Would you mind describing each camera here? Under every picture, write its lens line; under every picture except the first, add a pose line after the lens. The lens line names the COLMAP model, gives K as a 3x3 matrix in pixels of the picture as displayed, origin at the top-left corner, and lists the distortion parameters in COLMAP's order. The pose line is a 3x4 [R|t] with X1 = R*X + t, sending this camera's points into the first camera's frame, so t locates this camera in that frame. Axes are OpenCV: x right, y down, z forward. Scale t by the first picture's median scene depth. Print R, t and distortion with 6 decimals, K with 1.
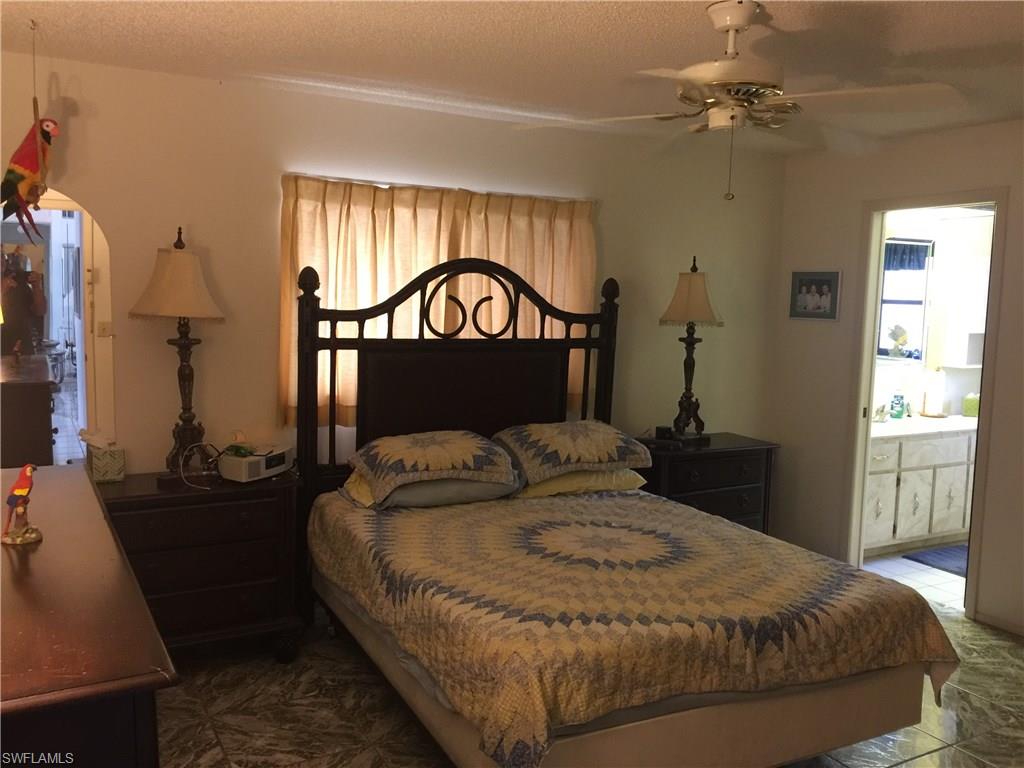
lens RADIAL K [[866.4, 0, 511.8], [0, 866.4, 384.0], [0, 0, 1]] dist [0.006106, -0.010185]
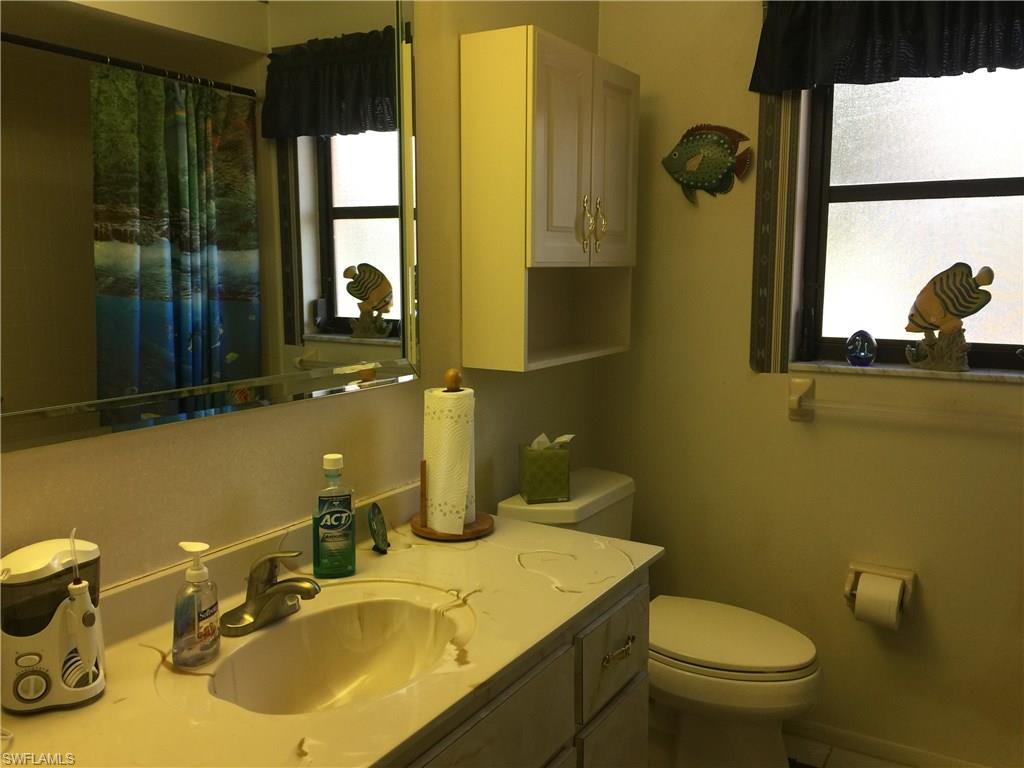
lens RADIAL K [[866.4, 0, 511.7], [0, 866.4, 382.8], [0, 0, 1]] dist [0.006106, -0.010185]
pose [[0.868177, -0.093217, 0.487421, 0.322069], [0.070791, 0.995418, 0.064278, -0.034451], [-0.491179, -0.021299, 0.870798, 0.645241]]
